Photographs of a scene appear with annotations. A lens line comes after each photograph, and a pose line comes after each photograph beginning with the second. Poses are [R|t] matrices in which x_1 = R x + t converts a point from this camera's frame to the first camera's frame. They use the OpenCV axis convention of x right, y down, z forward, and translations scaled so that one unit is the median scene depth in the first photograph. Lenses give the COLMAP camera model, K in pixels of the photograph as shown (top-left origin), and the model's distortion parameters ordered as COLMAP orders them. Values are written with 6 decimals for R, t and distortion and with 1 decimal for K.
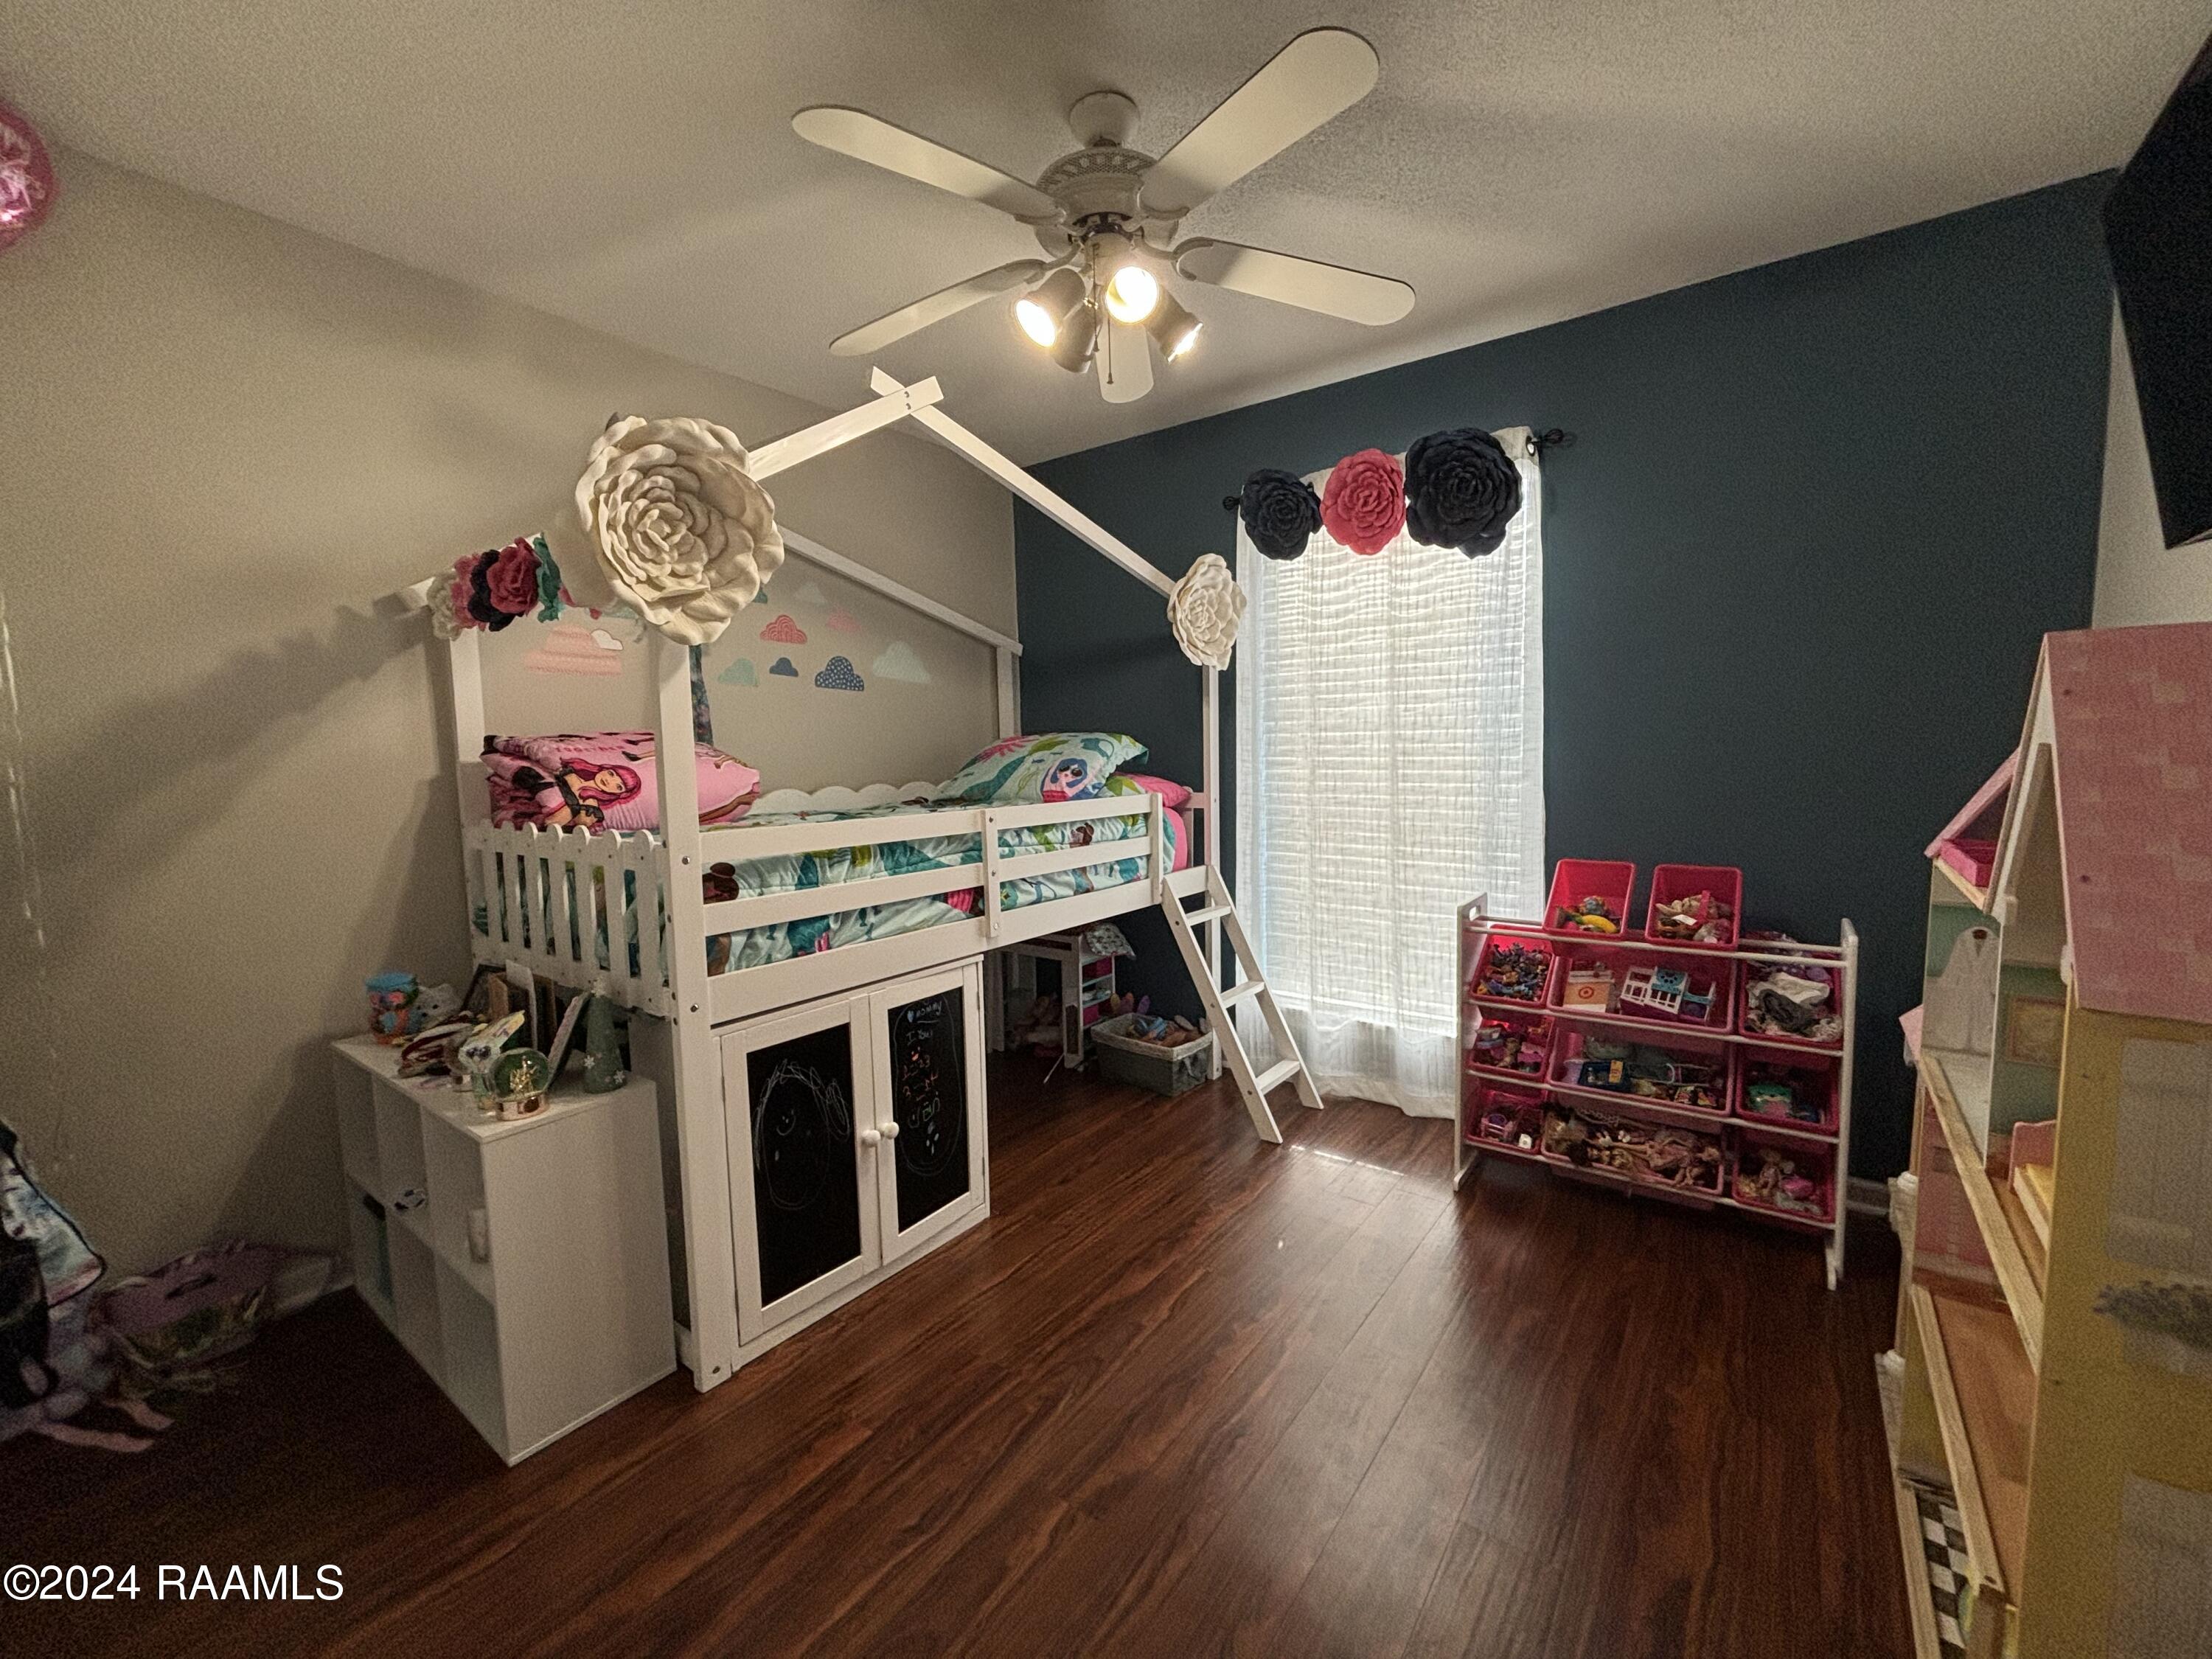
lens RADIAL K [[883.1, 0, 1097.7], [0, 883.1, 838.3], [0, 0, 1]] dist [0.000114, -0.000615]
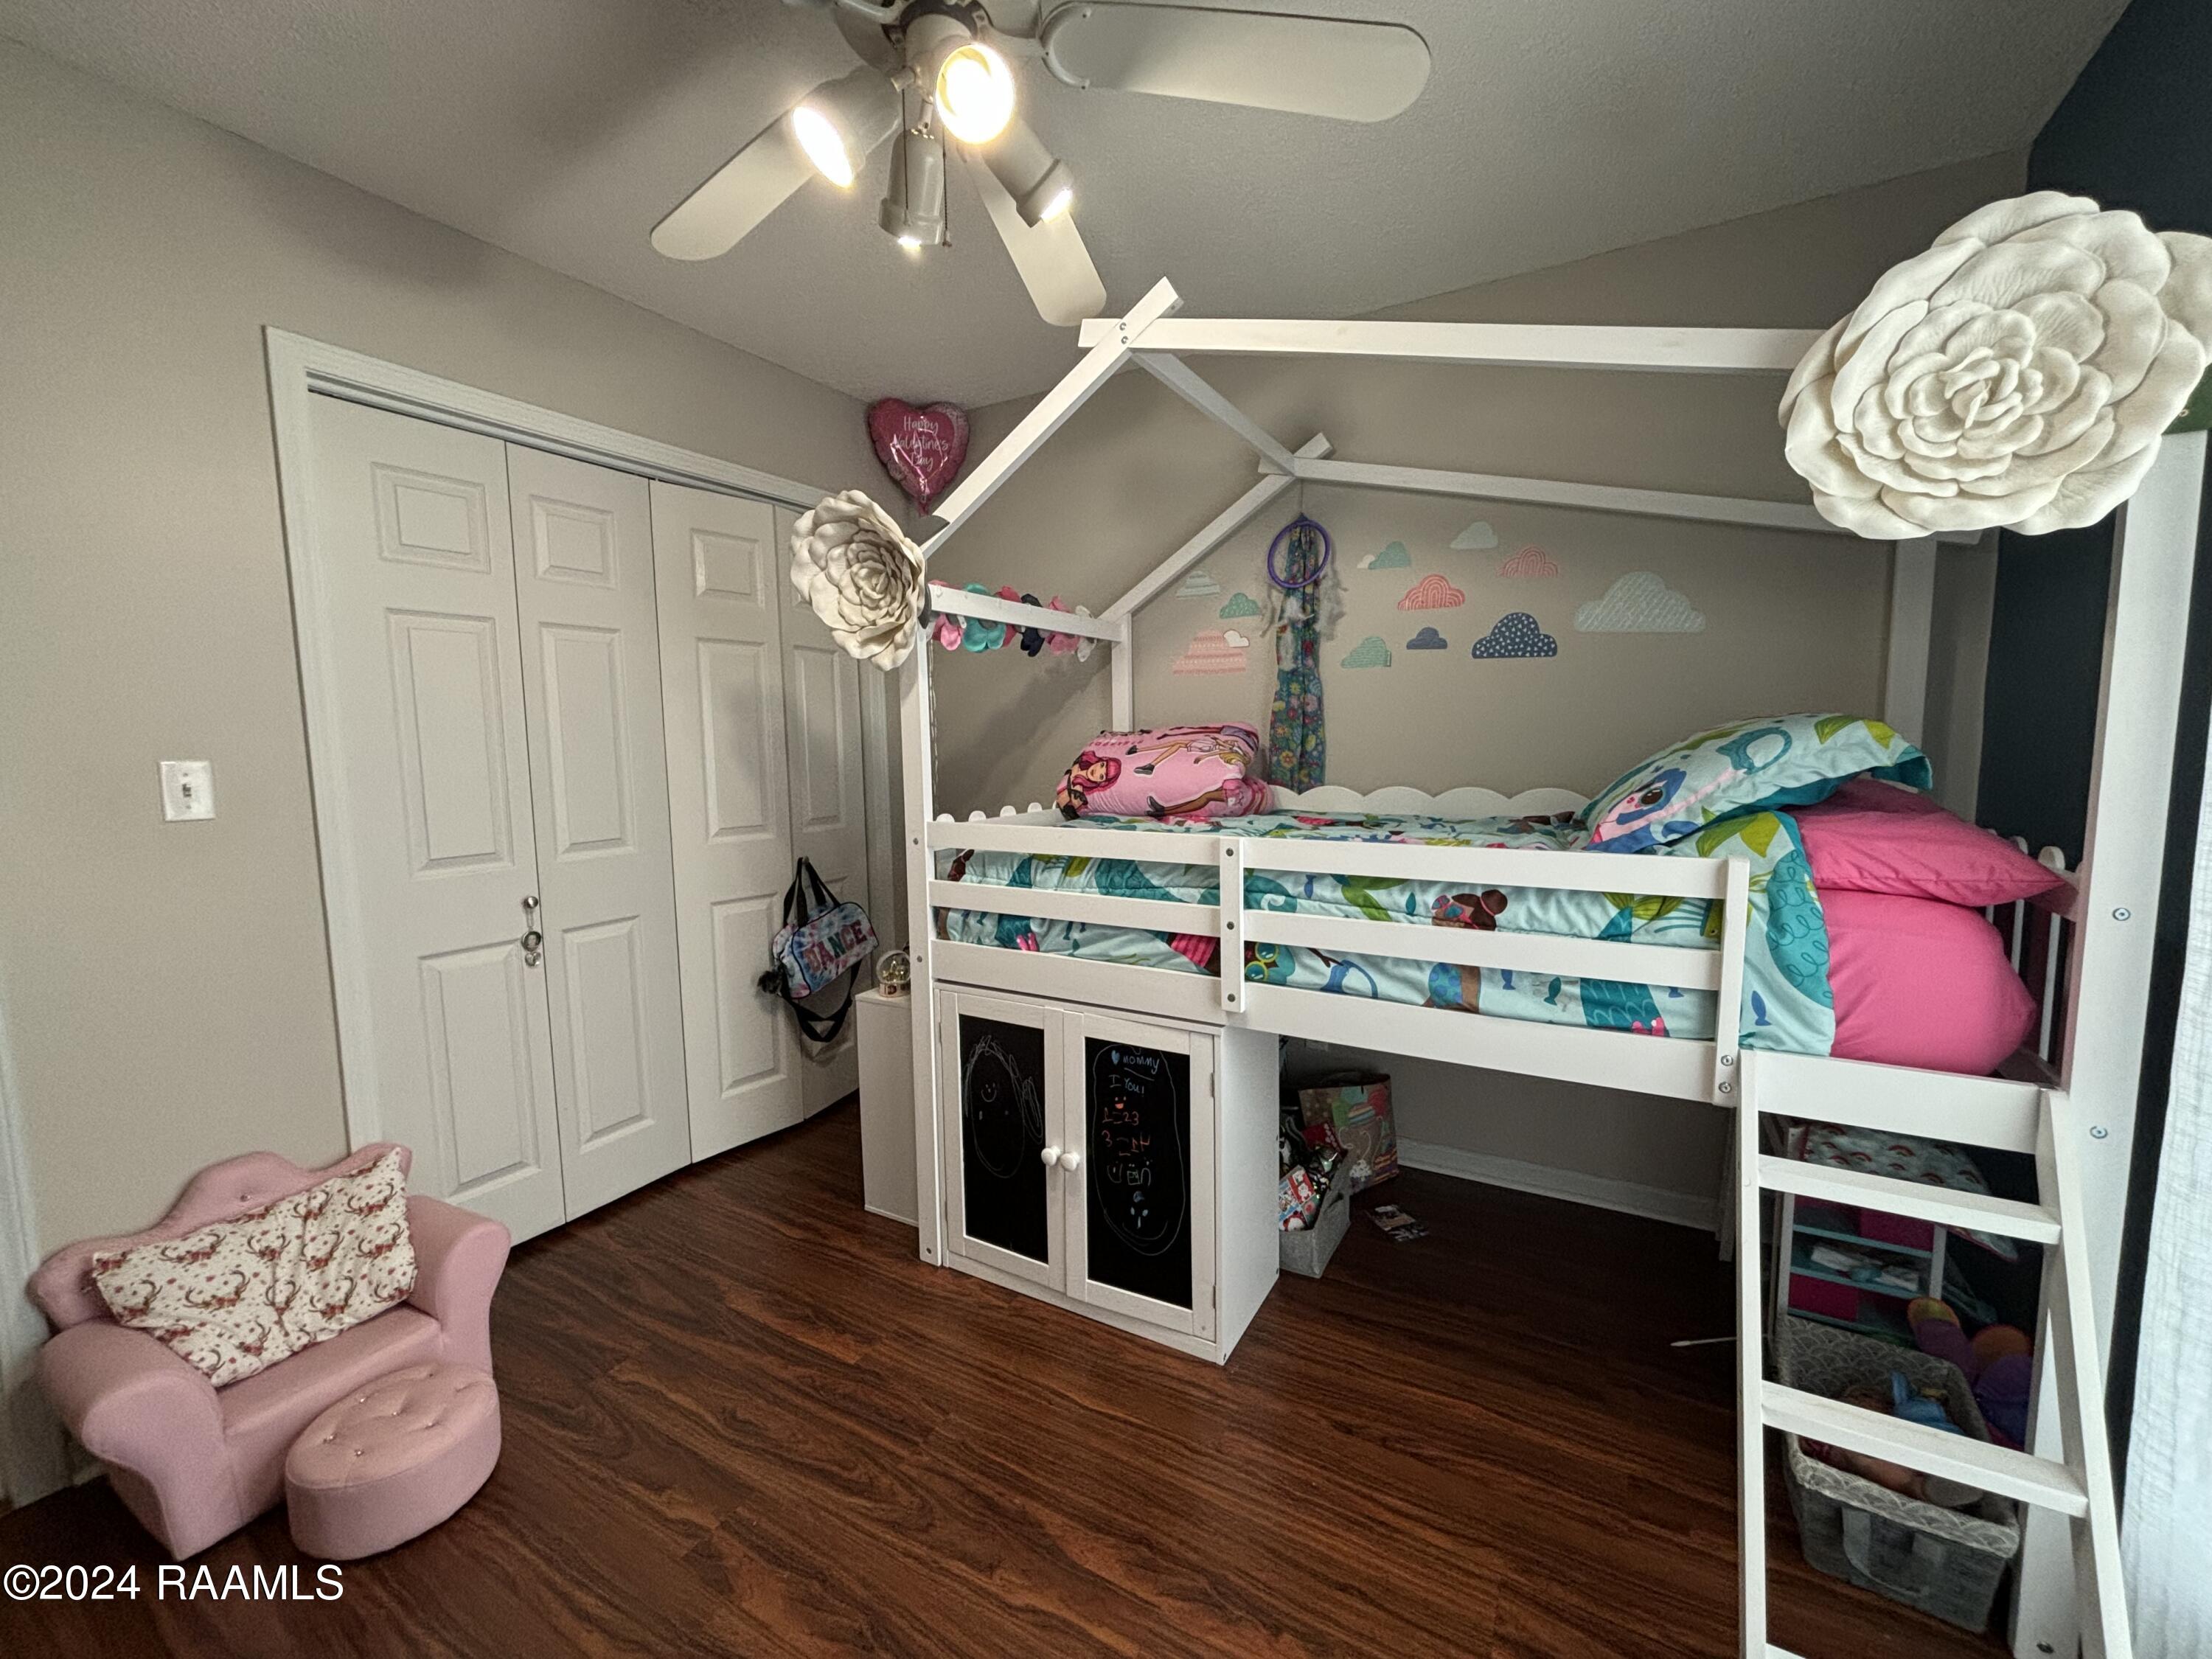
lens RADIAL K [[883.1, 0, 1097.4], [0, 883.1, 835.1], [0, 0, 1]] dist [0.000114, -0.000615]
pose [[0.128109, 0.128094, -0.983453, 0.612141], [-0.086618, 0.989280, 0.117570, -0.117430], [0.987970, 0.070123, 0.137831, 0.835068]]
